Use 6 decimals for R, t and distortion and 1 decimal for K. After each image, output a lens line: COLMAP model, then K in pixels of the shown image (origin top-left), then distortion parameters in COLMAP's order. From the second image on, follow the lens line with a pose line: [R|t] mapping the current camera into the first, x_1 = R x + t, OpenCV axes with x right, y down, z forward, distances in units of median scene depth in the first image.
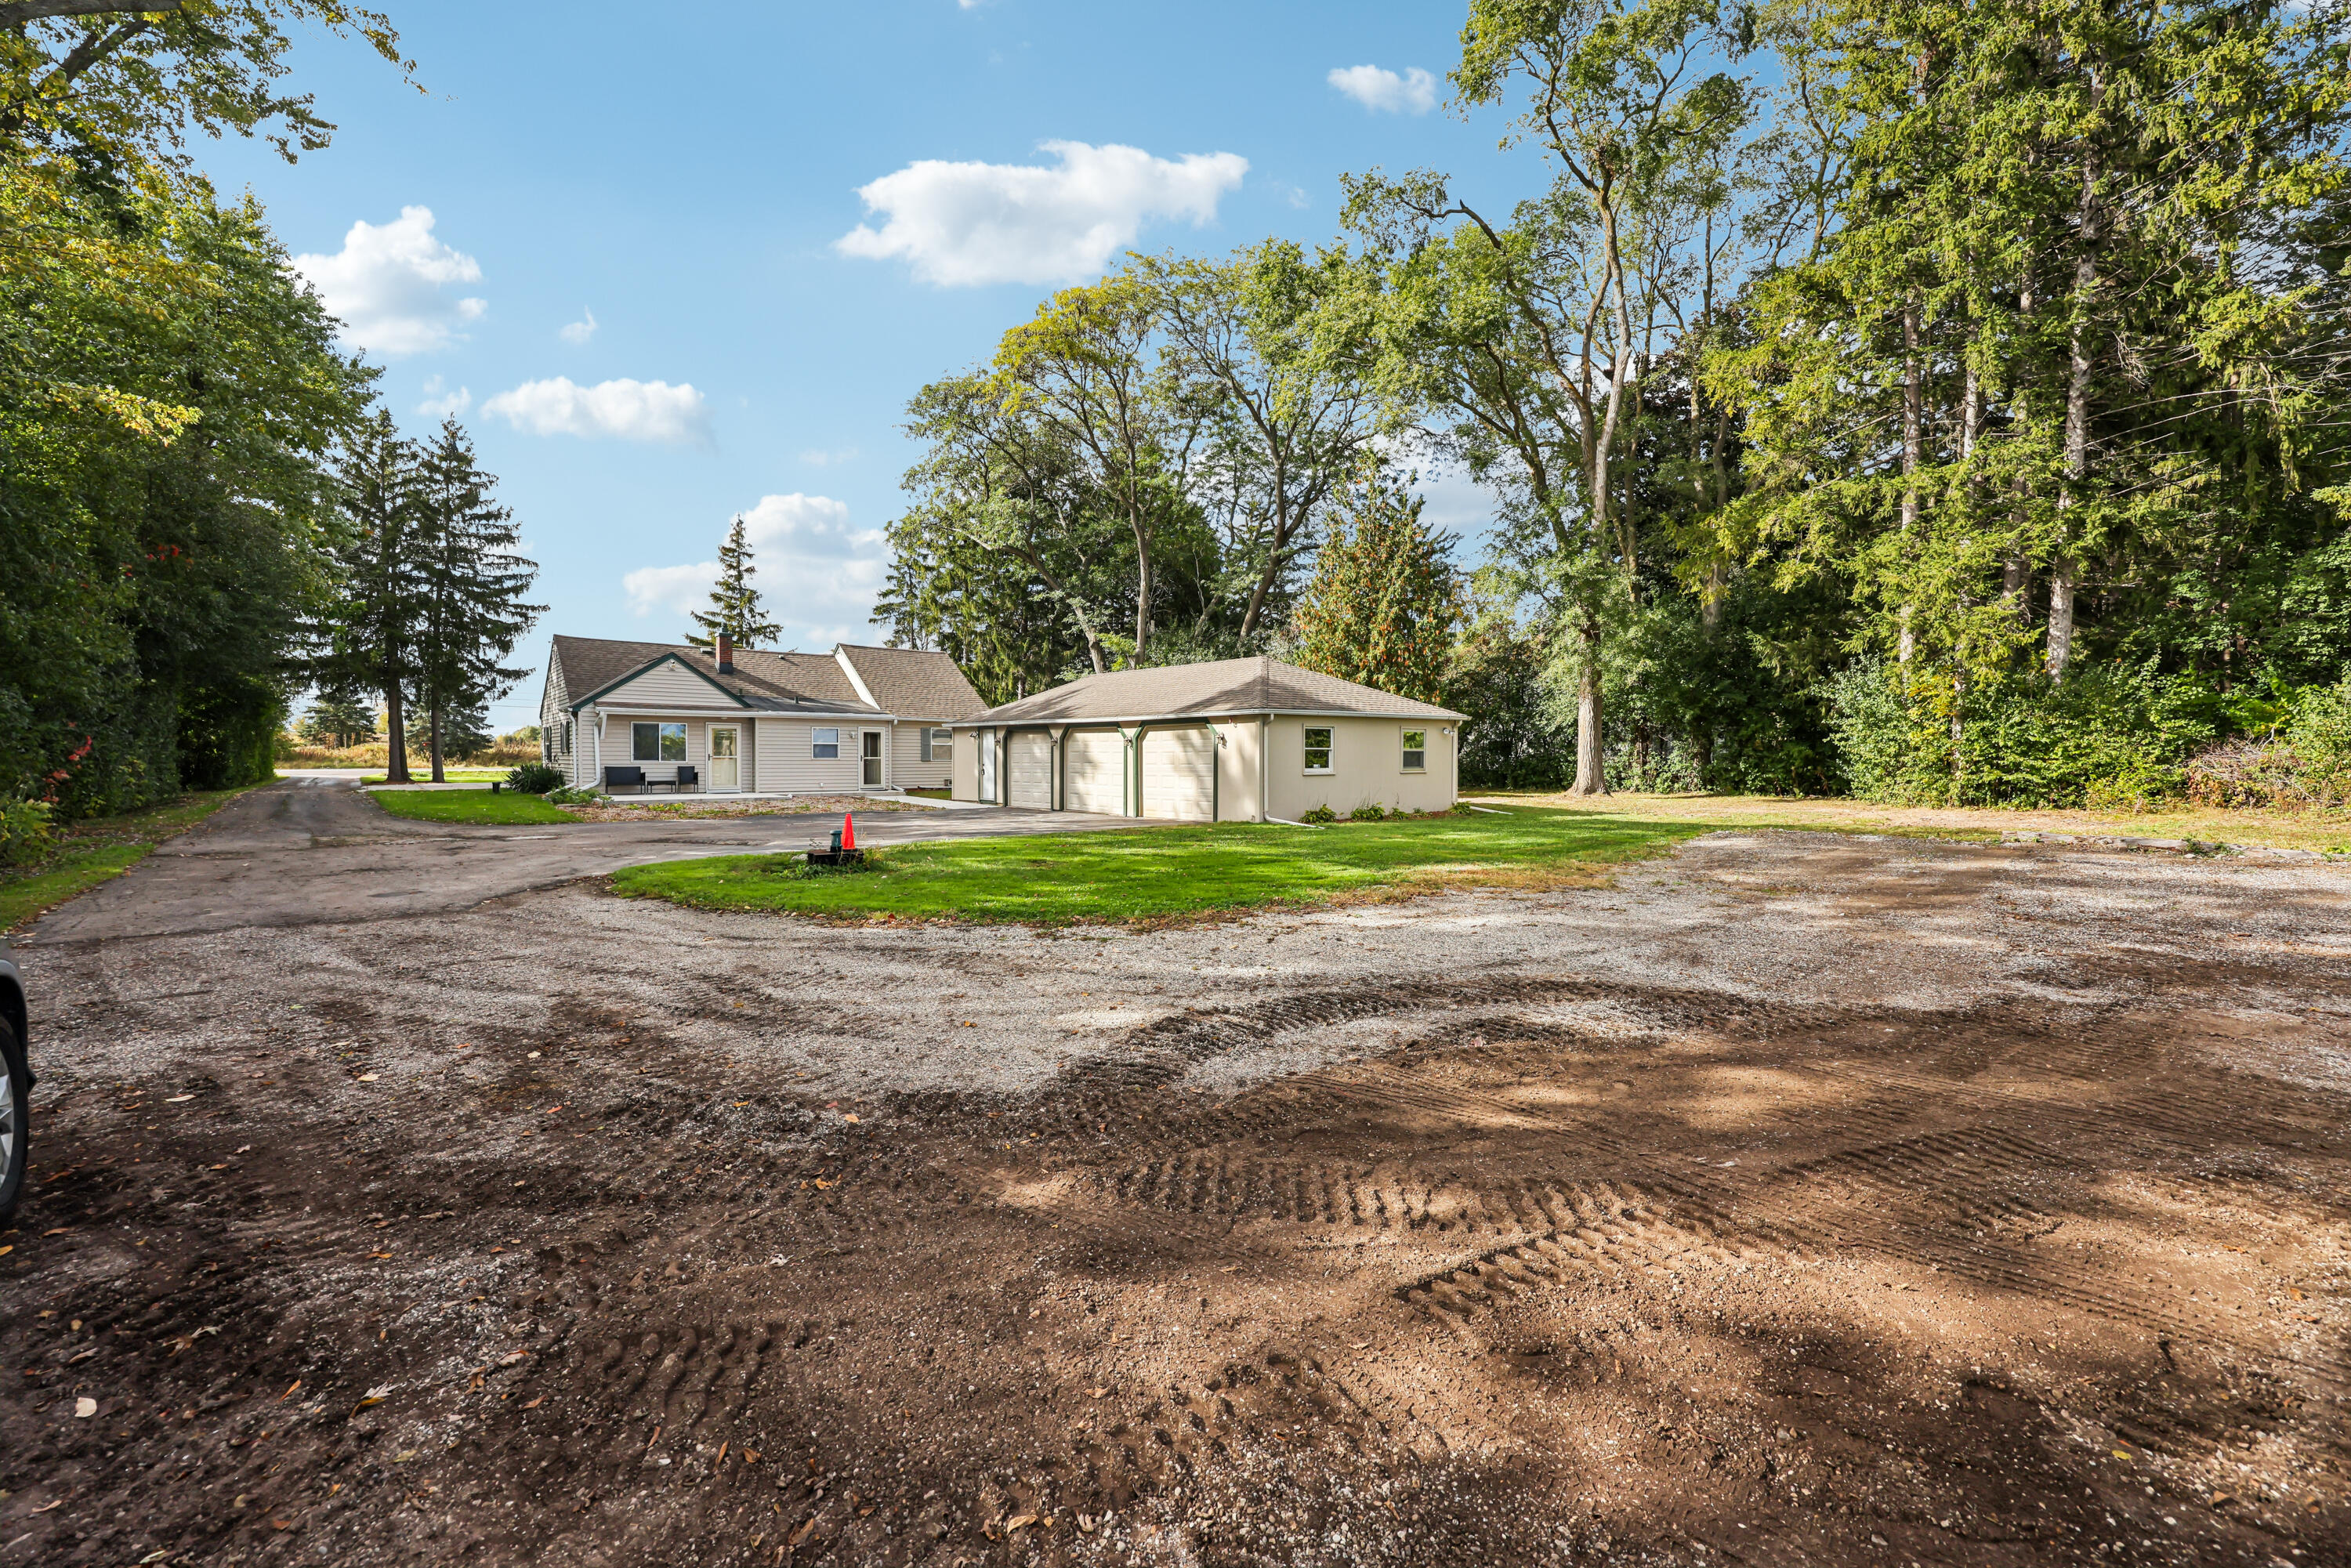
lens RADIAL K [[918.9, 0, 1175.5], [0, 918.9, 784.0], [0, 0, 1]] dist [-0.000857, -0.000073]
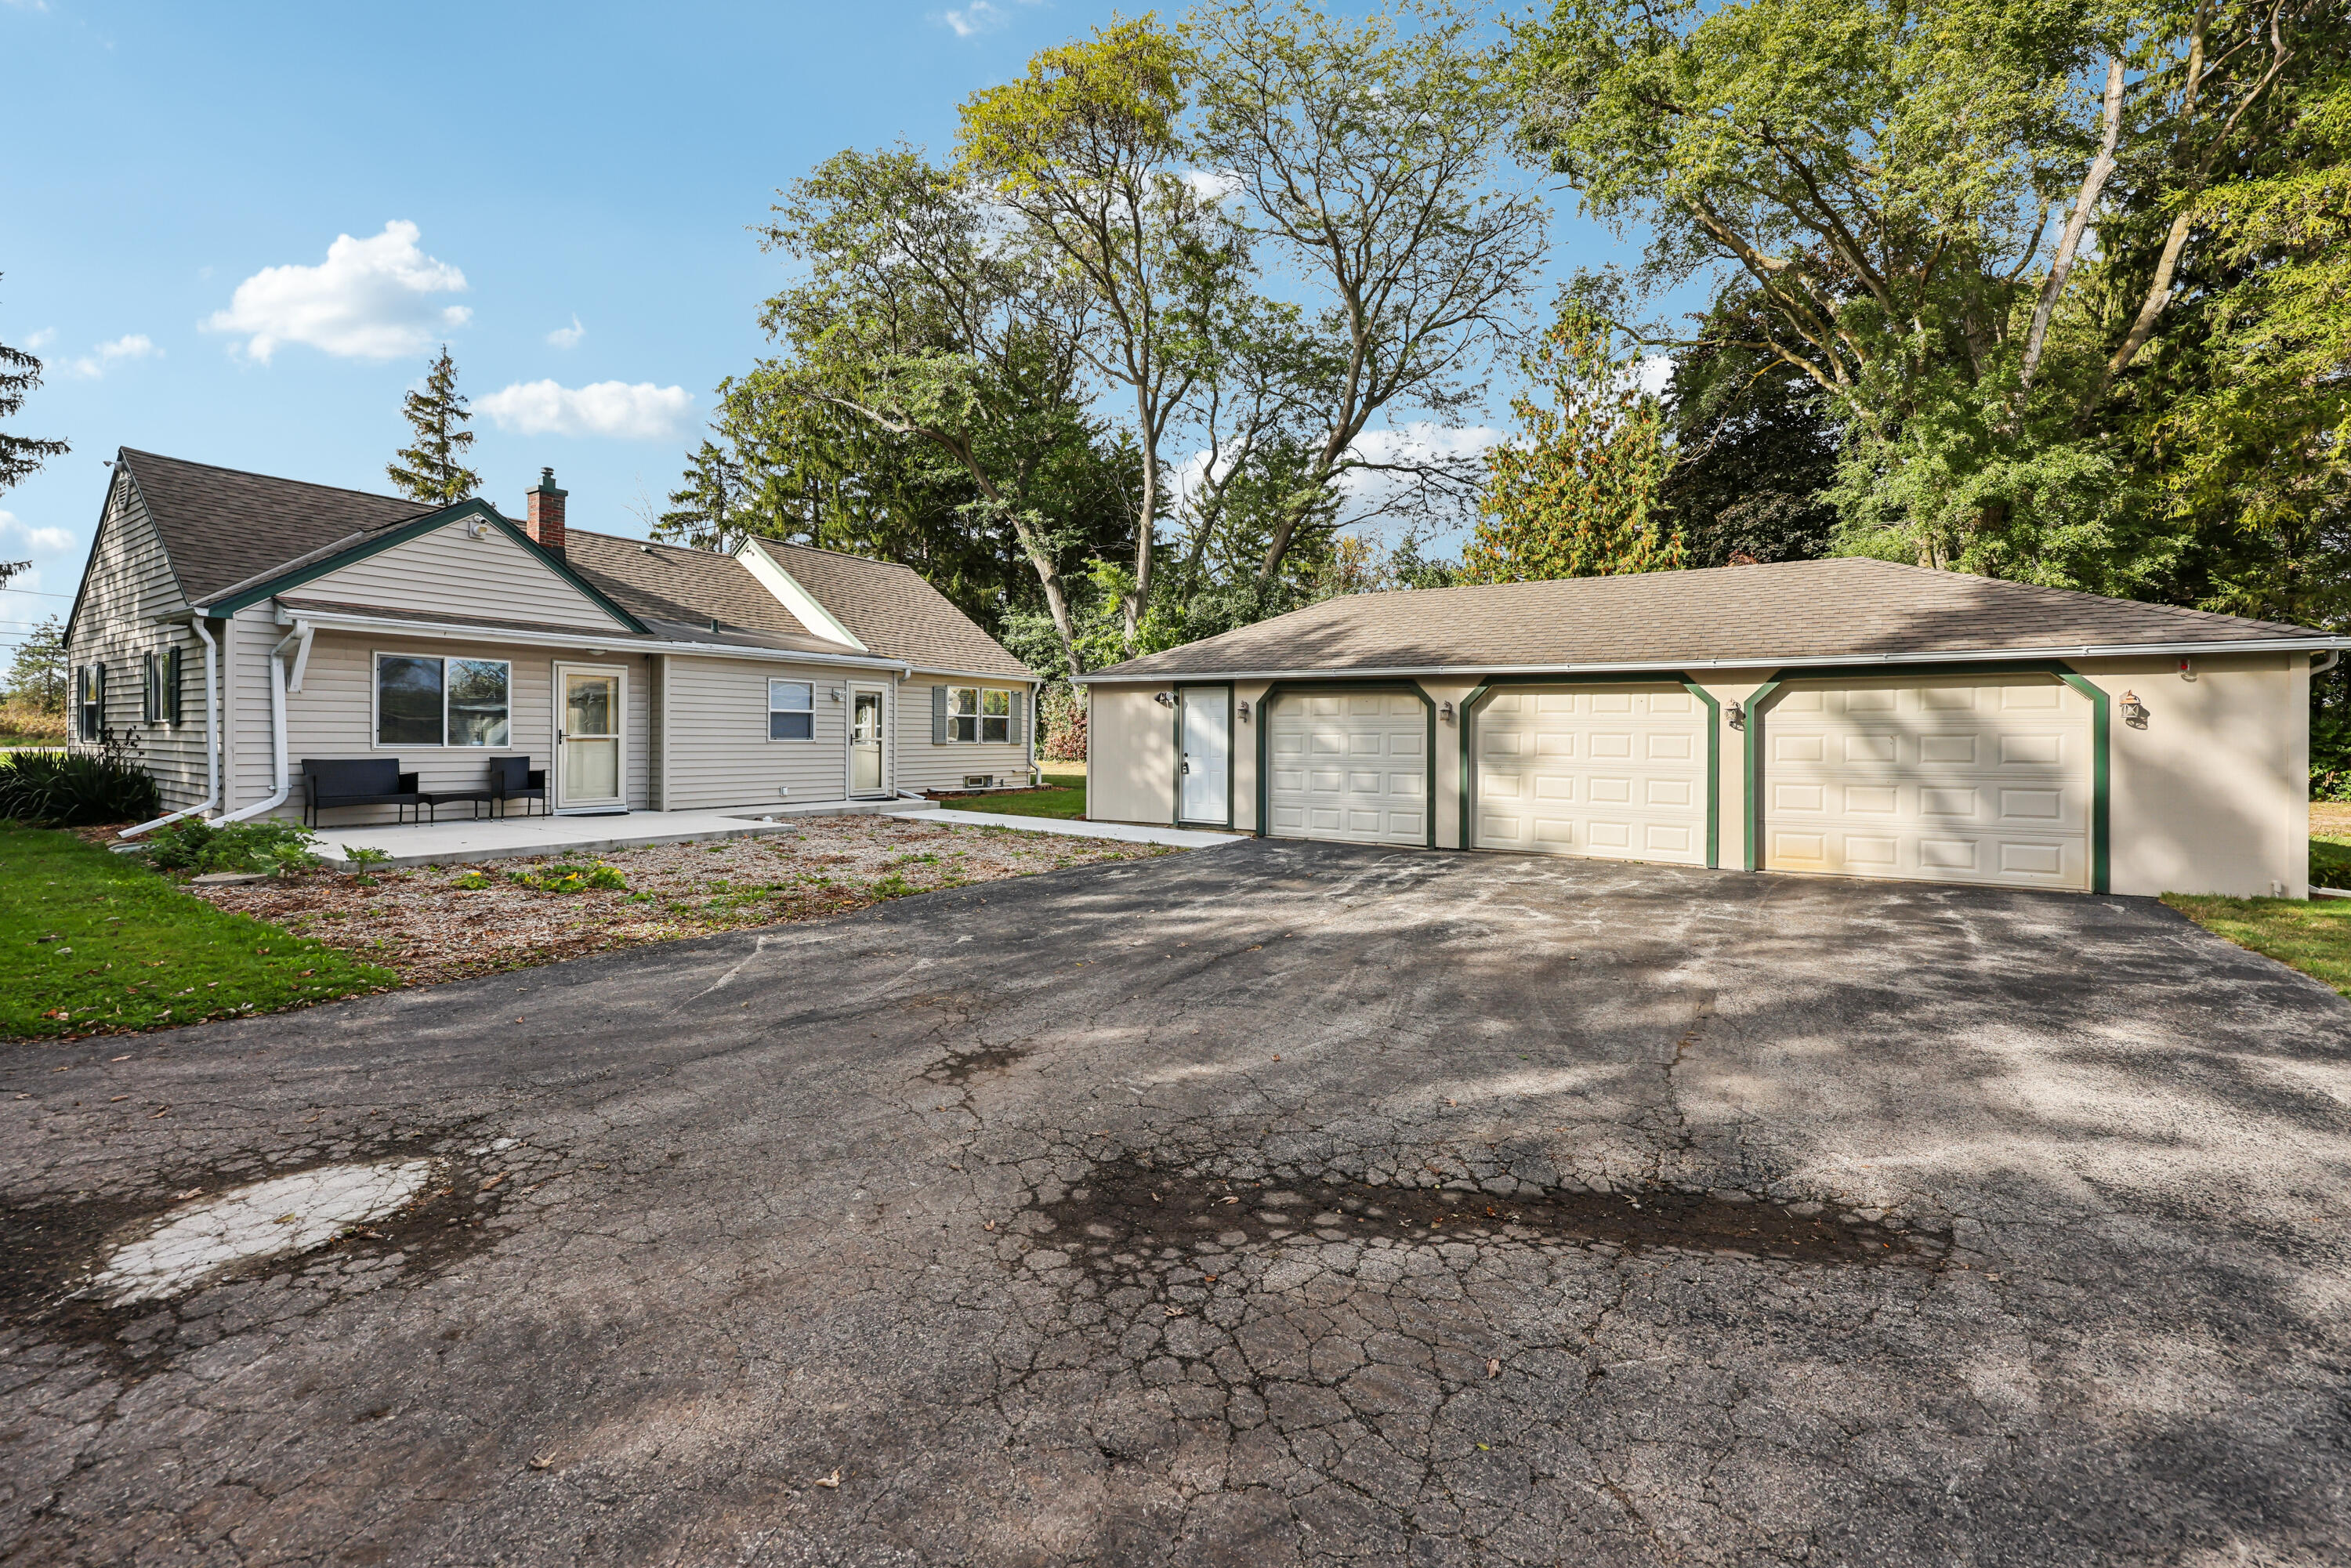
lens RADIAL K [[944.0, 0, 1171.5], [0, 944.0, 749.3], [0, 0, 1]] dist [-0.001866, -0.000235]
pose [[0.957683, 0.001872, 0.287819, -0.298392], [0.002280, 0.999898, -0.014089, -0.013238], [-0.287817, 0.014149, 0.957581, 0.394129]]
